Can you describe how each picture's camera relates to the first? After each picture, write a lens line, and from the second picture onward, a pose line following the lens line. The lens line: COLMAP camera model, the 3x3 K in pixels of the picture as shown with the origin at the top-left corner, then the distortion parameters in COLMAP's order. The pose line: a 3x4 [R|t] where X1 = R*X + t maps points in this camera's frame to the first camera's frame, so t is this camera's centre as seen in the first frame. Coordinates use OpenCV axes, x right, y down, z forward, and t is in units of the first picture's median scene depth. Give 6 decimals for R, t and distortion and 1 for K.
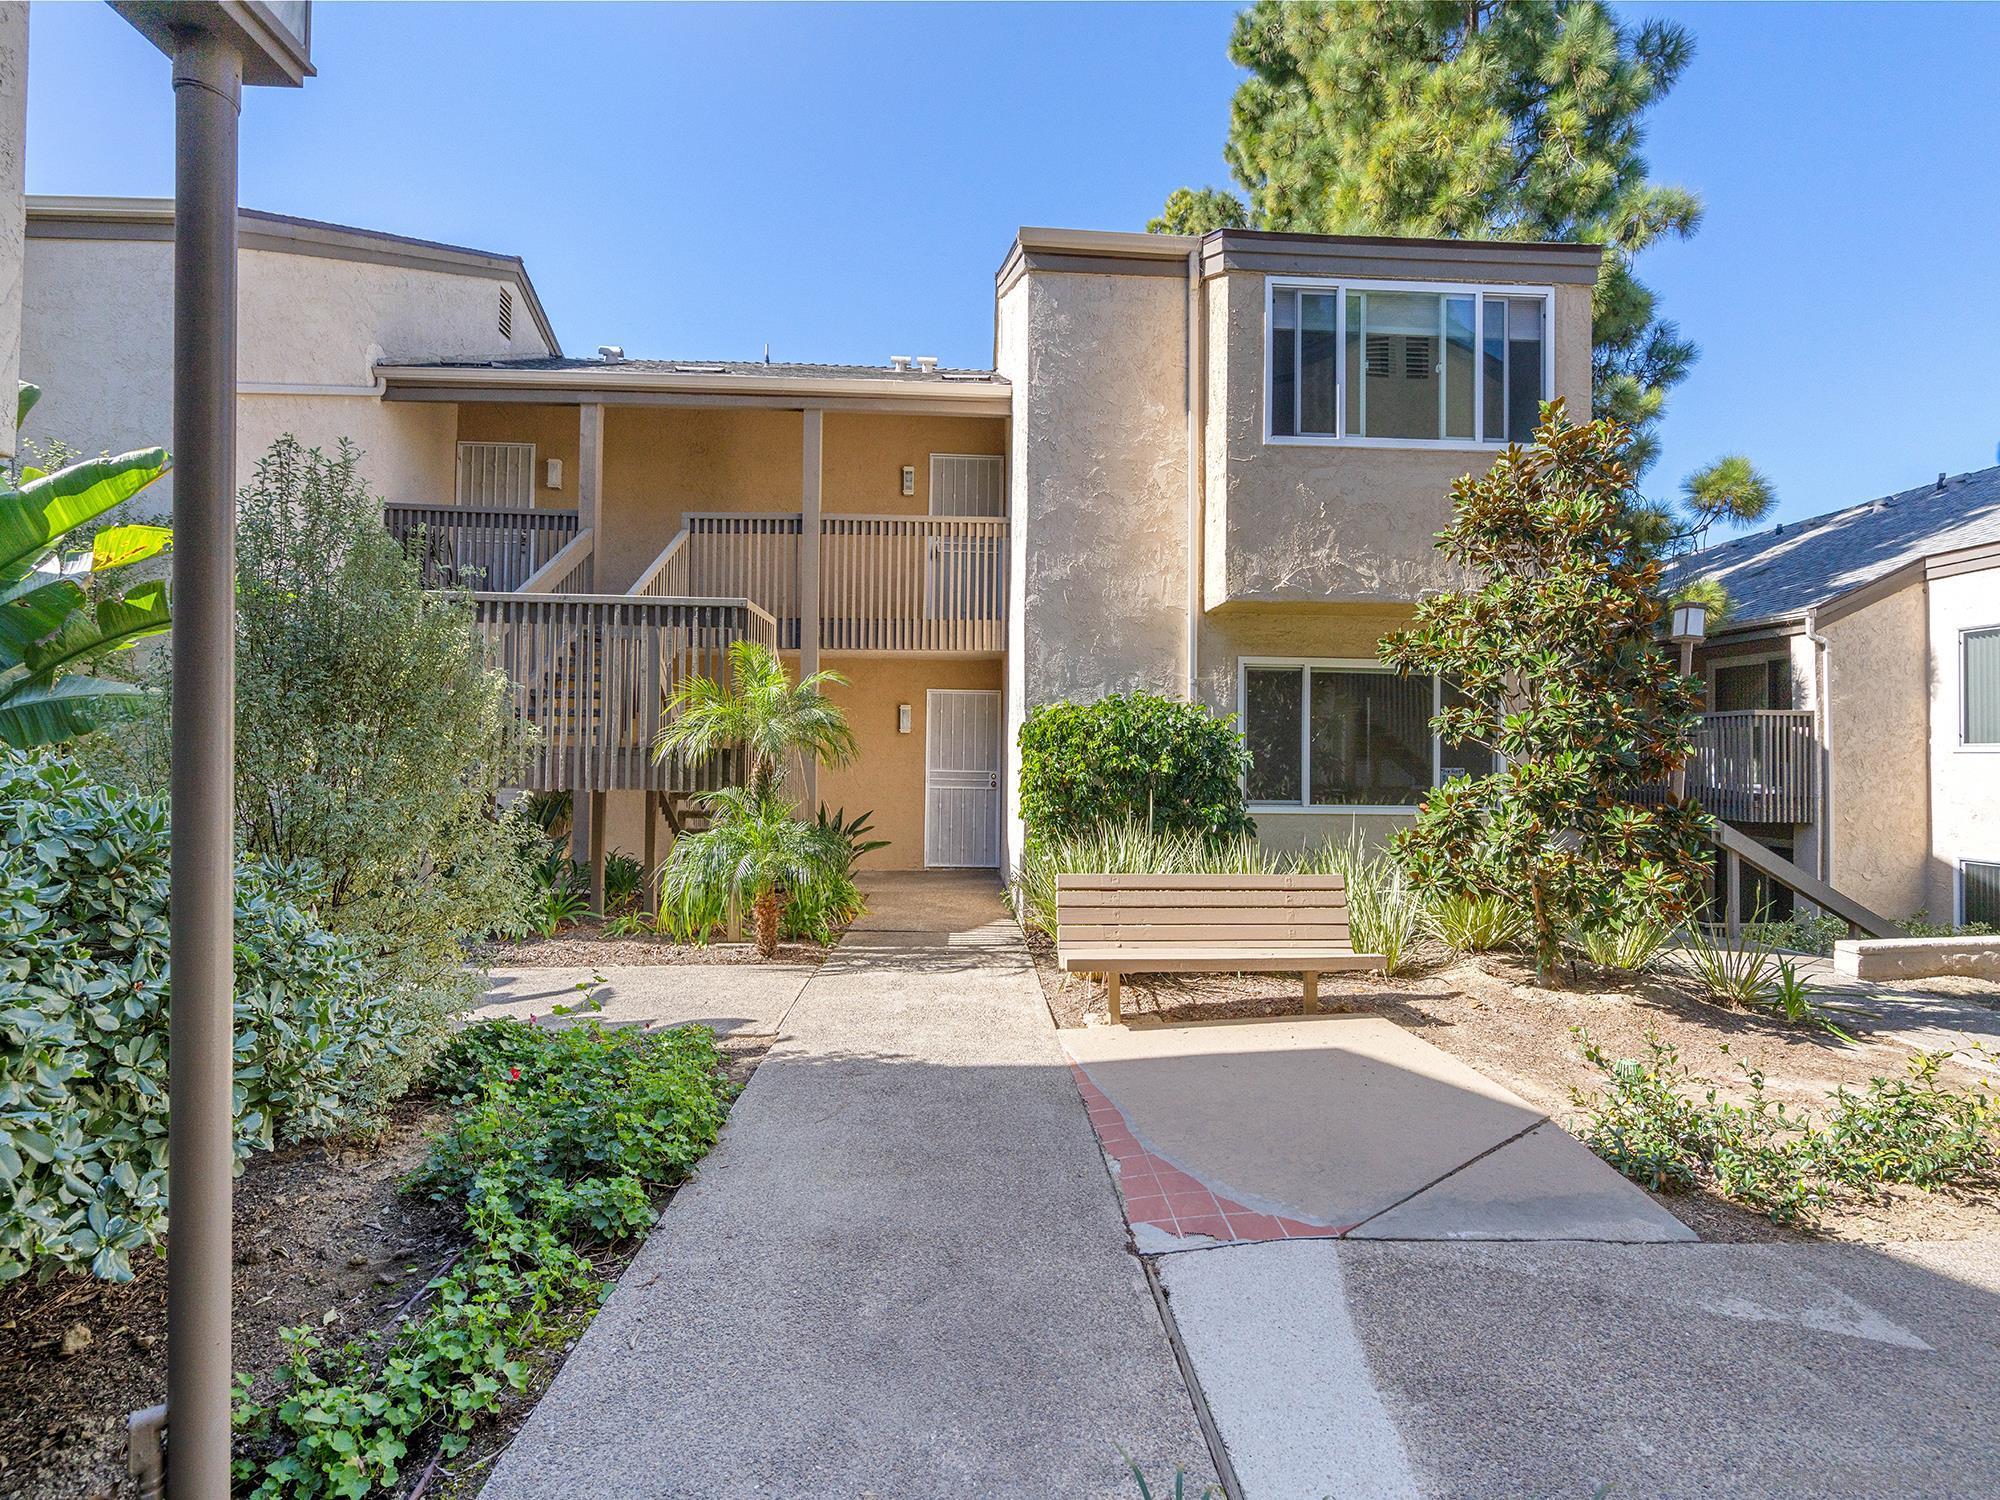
lens RADIAL K [[908.4, 0, 997.3], [0, 908.4, 738.2], [0, 0, 1]] dist [-0.001555, 0.000635]
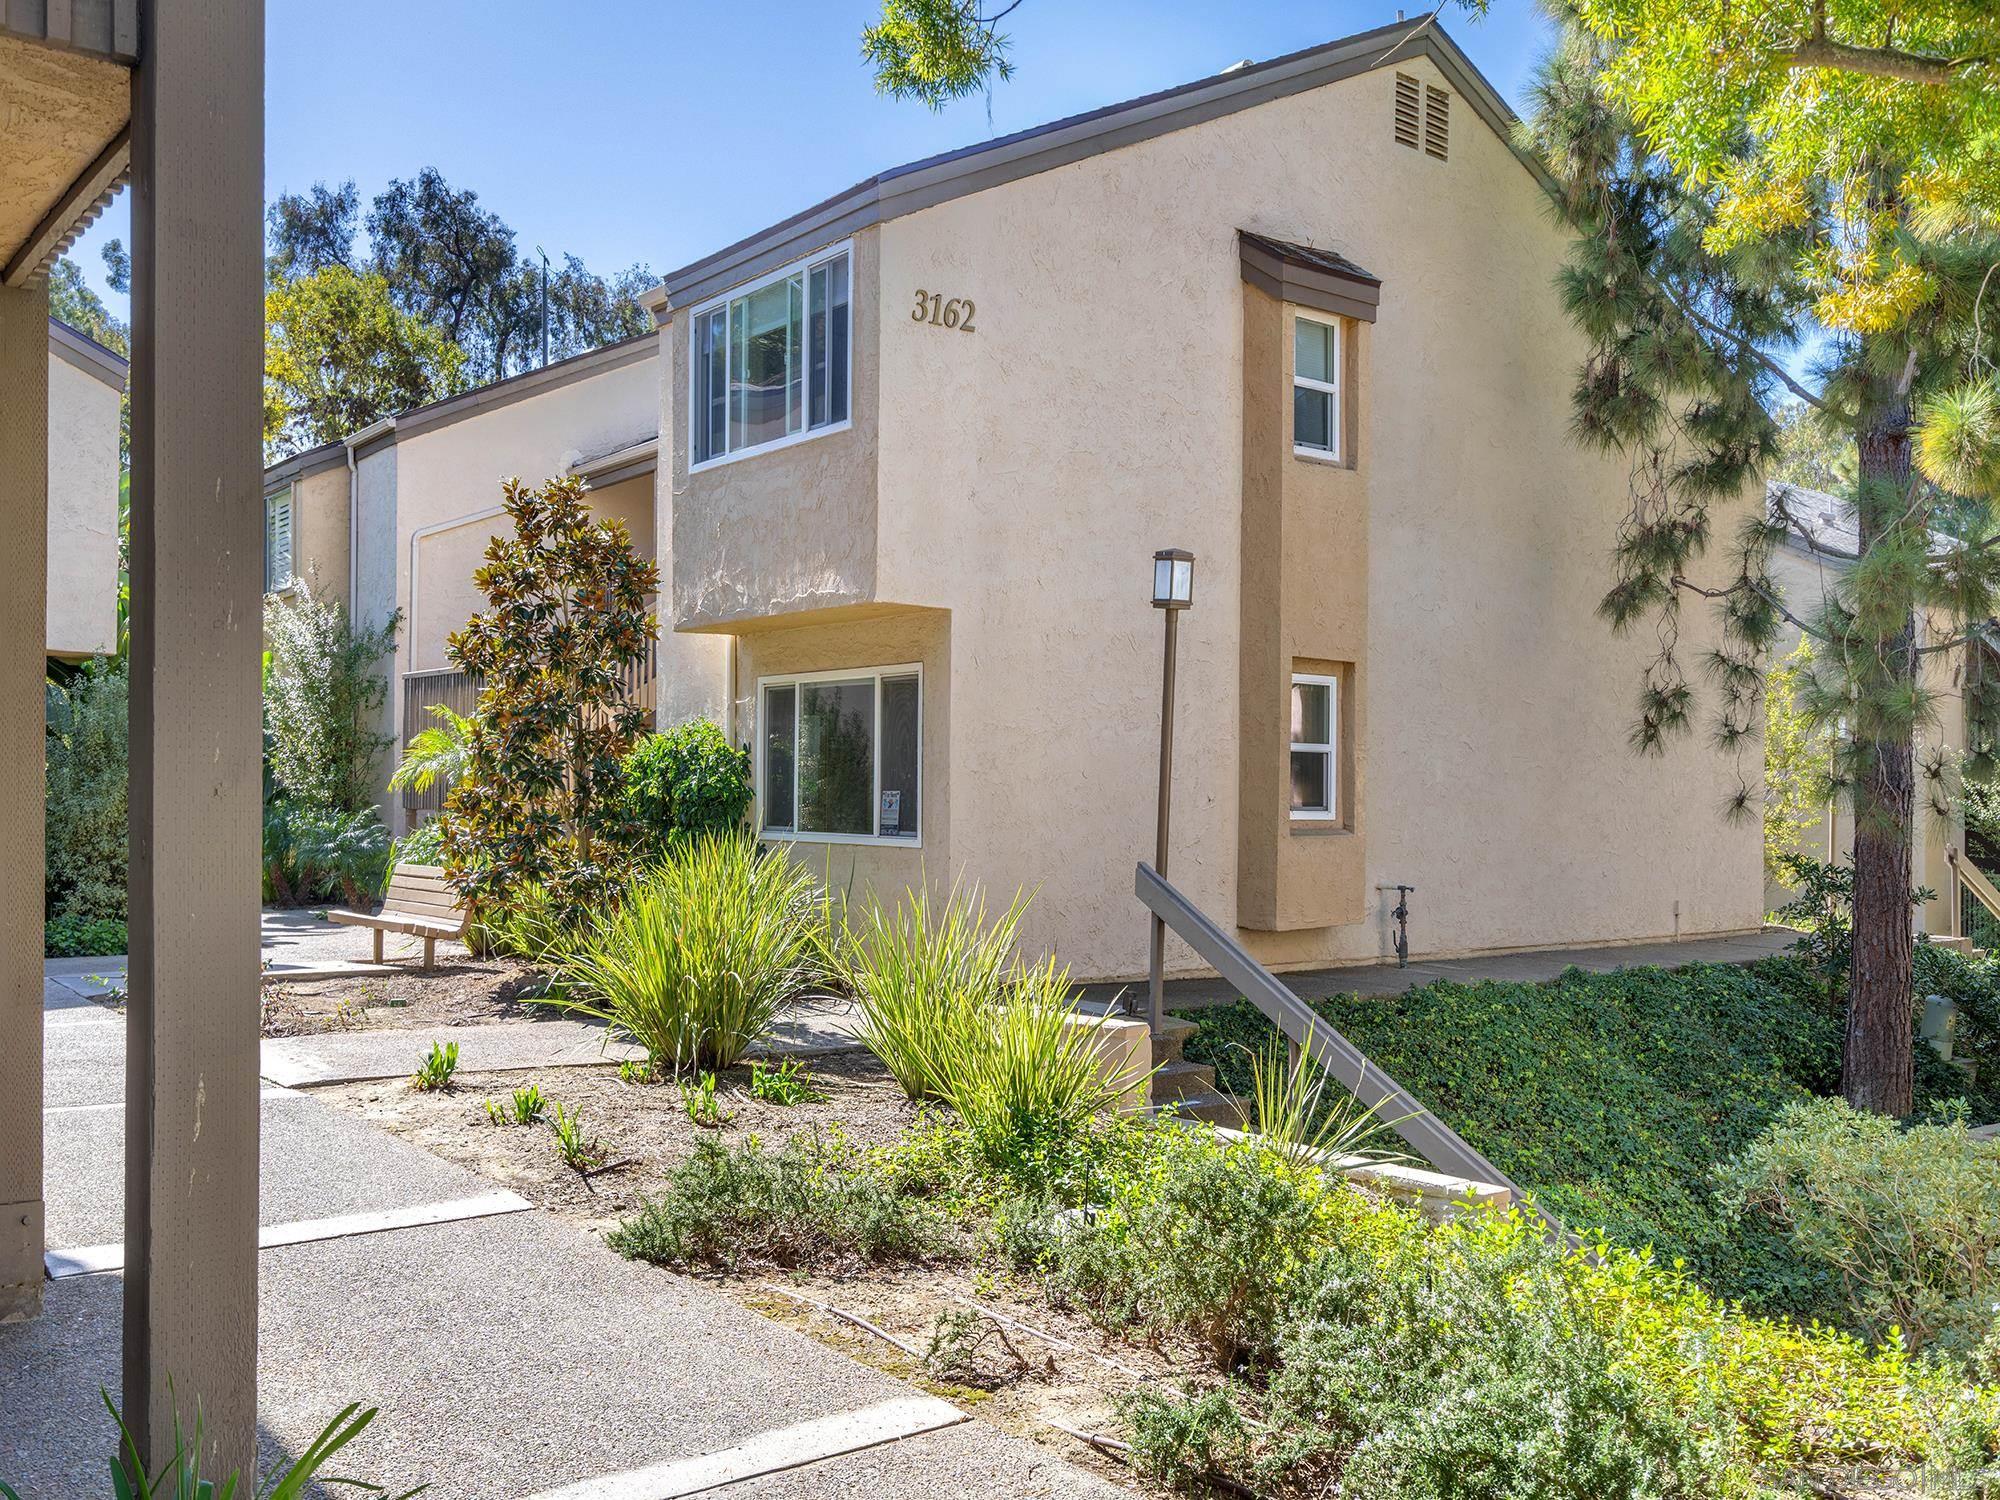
lens RADIAL K [[1874.4, 0, 1000.0], [0, 1874.4, 750.0], [0, 0, 1]] dist [-0.002847, -0.000360]
pose [[0.548074, -0.023576, -0.836097, 2.191872], [0.017469, 0.999707, -0.016738, 0.026677], [0.836247, -0.005432, 0.548326, 0.131480]]
